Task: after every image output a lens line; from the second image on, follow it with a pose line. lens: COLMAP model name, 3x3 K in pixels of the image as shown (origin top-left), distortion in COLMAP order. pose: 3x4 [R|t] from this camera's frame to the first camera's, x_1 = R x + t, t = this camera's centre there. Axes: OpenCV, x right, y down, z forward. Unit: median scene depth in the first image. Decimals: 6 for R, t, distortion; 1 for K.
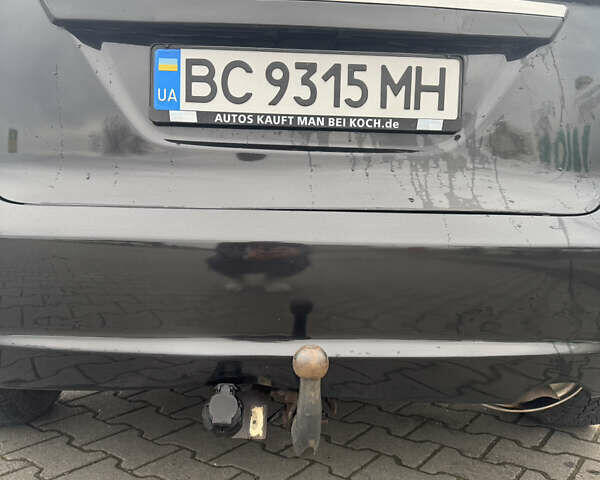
lens RADIAL K [[553.2, 0, 302.7], [0, 553.2, 242.1], [0, 0, 1]] dist [0.067394, 0.000000]
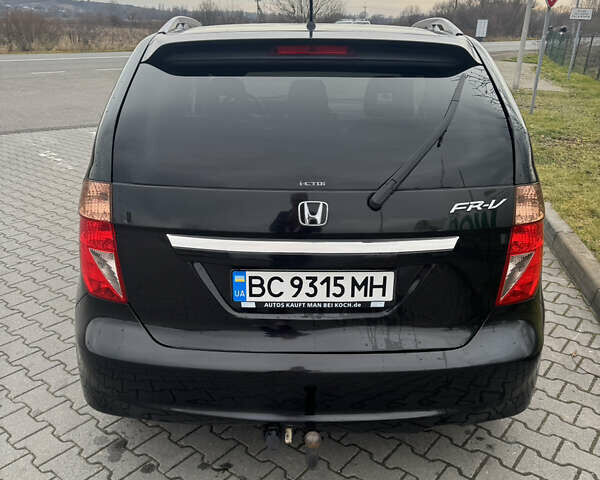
lens RADIAL K [[553.2, 0, 298.8], [0, 553.2, 239.8], [0, 0, 1]] dist [0.067394, 0.000000]
pose [[0.998720, 0.000186, -0.050570, 0.057531], [0.012699, 0.967033, 0.254335, -0.918481], [0.048950, -0.254652, 0.965793, -0.784486]]
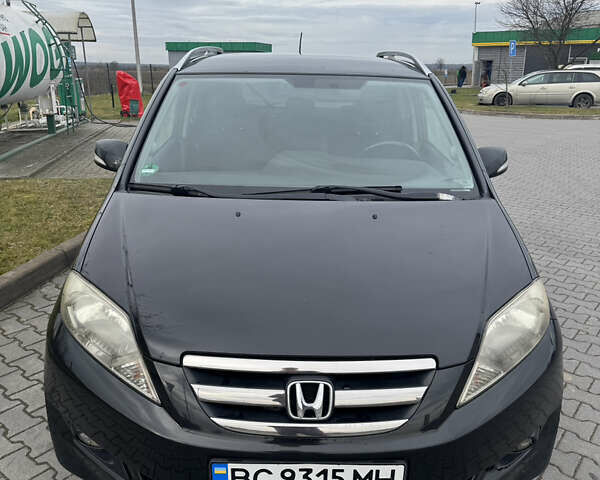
lens RADIAL K [[553.2, 0, 303.3], [0, 553.2, 251.9], [0, 0, 1]] dist [0.067394, 0.000000]
pose [[0.998661, 0.020849, -0.047339, 0.061352], [-0.004788, 0.948499, 0.316744, -1.411225], [0.051504, -0.316093, 0.947329, -0.316701]]
